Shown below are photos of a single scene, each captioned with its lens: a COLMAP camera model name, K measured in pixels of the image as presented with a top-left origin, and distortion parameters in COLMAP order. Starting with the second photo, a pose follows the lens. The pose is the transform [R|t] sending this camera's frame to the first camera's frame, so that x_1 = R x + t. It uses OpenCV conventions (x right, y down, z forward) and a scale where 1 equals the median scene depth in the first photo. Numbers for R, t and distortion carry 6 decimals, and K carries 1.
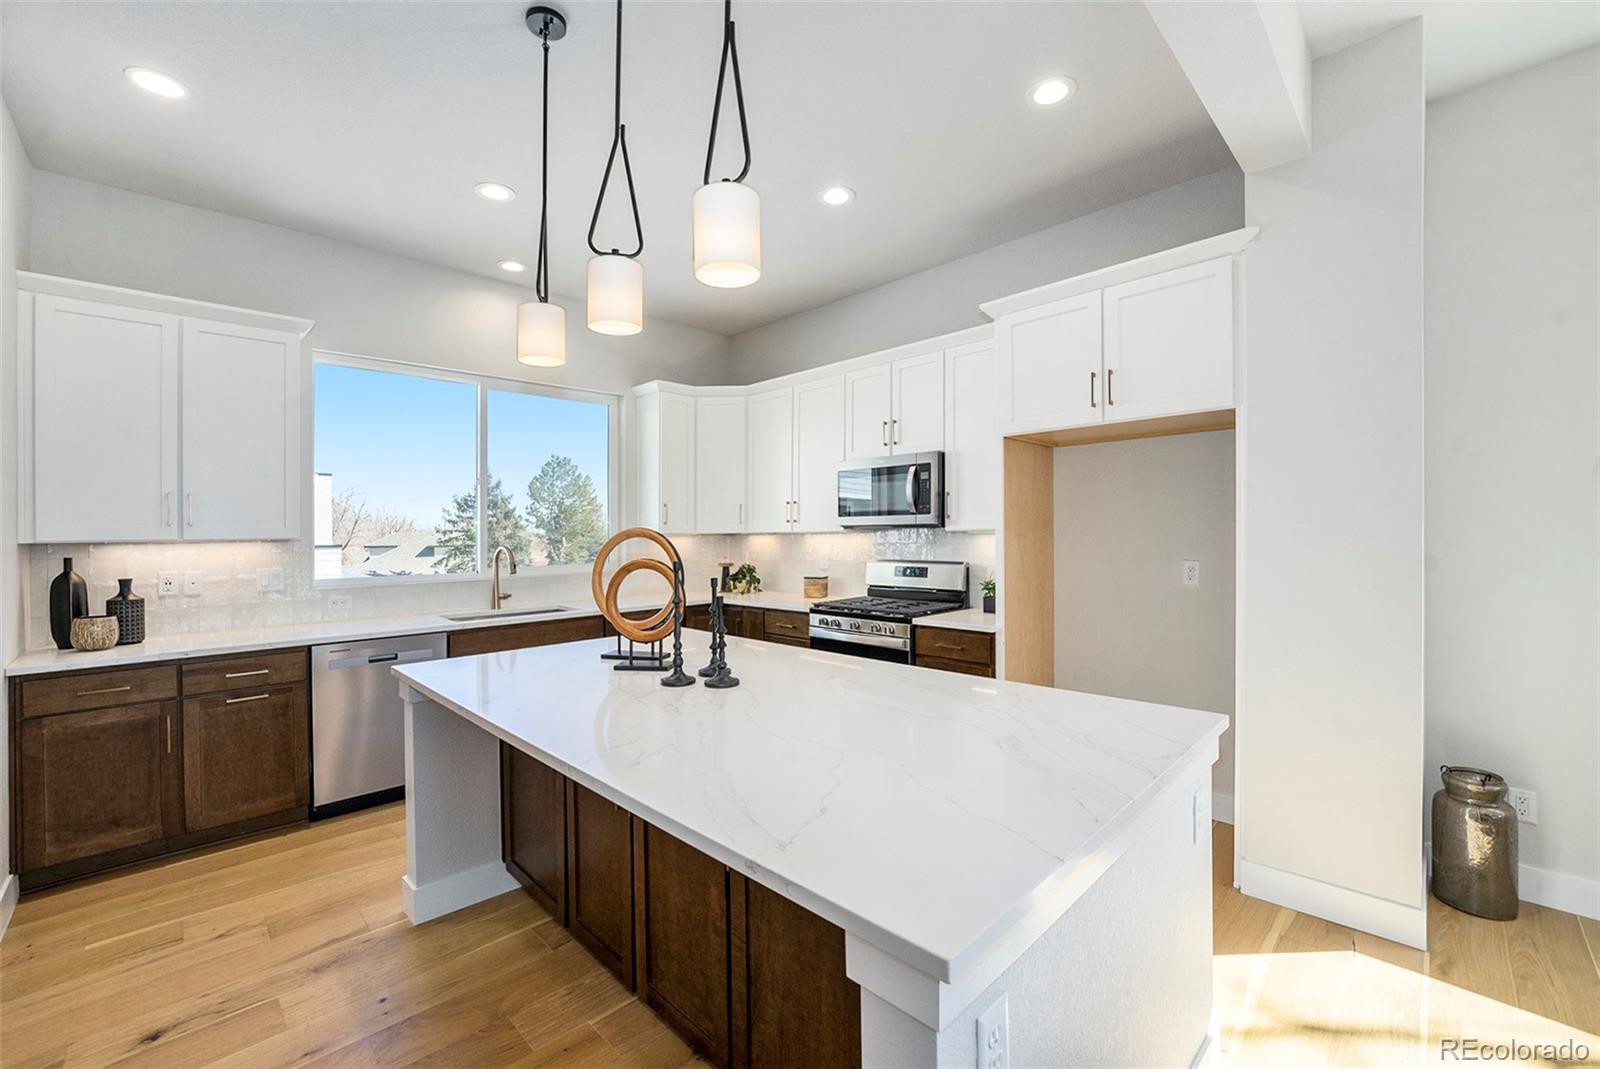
lens RADIAL K [[643.5, 0, 800.0], [0, 643.5, 534.5], [0, 0, 1]] dist [0.001174, 0.000021]
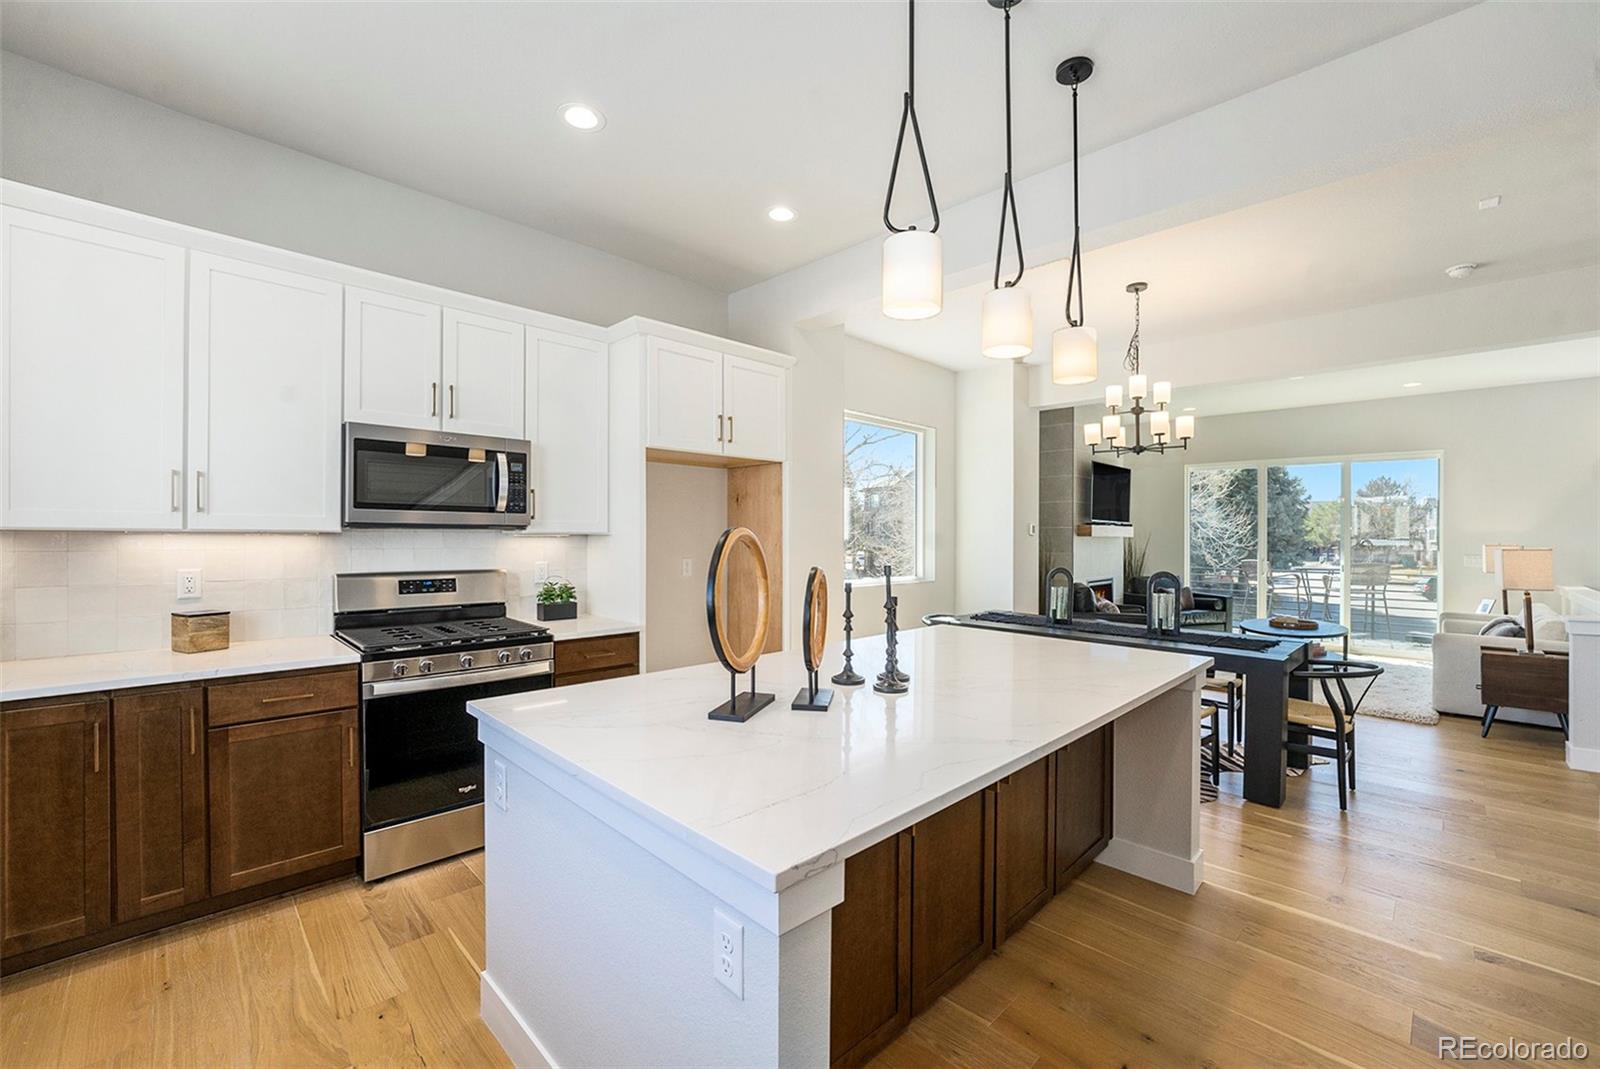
lens RADIAL K [[678.8, 0, 806.2], [0, 678.8, 530.5], [0, 0, 1]] dist [-0.013849, 0.000111]
pose [[0.010705, 0.013019, 0.999858, -0.821936], [-0.006113, 0.999897, -0.012954, -0.000387], [-0.999924, -0.005974, 0.010783, 0.725679]]
